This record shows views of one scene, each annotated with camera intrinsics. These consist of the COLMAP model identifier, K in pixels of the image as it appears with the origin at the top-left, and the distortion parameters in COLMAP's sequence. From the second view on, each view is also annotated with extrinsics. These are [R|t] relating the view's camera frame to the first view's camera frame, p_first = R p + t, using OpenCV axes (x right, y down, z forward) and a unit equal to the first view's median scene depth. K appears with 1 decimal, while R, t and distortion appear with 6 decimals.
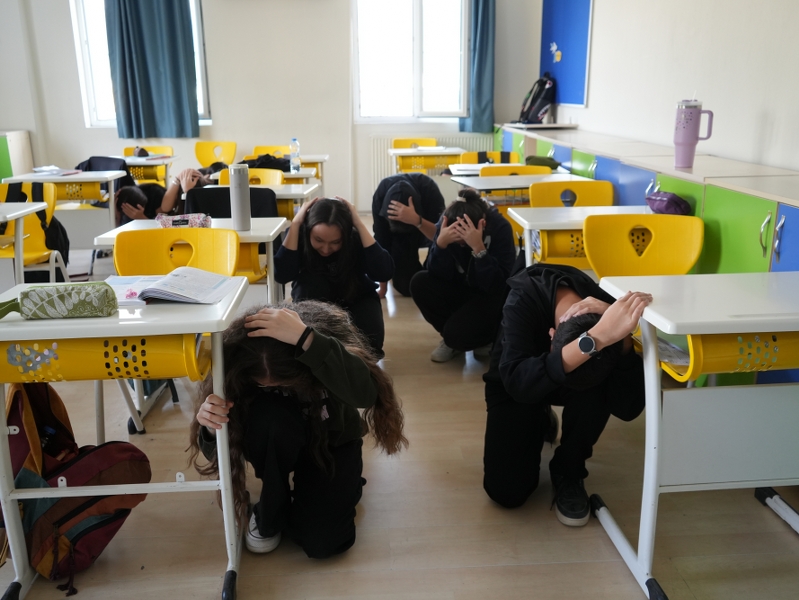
lens RADIAL K [[716.1, 0, 399.5], [0, 716.1, 300.0], [0, 0, 1]] dist [-0.011507, 0.000513]
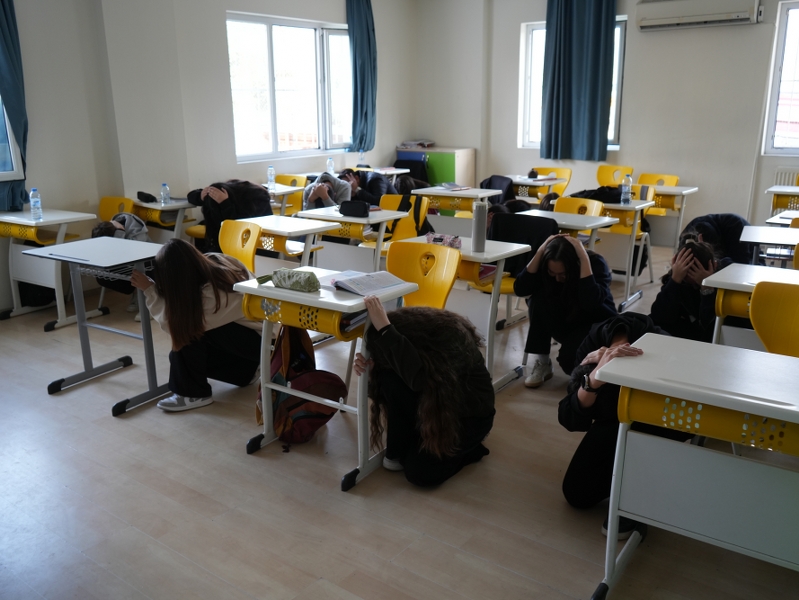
lens RADIAL K [[716.1, 0, 399.5], [0, 716.1, 300.0], [0, 0, 1]] dist [-0.011507, 0.000513]
pose [[0.763576, 0.172073, -0.622368, 0.687818], [-0.174802, 0.982935, 0.057301, -0.079386], [0.621608, 0.065038, 0.780624, -0.165545]]
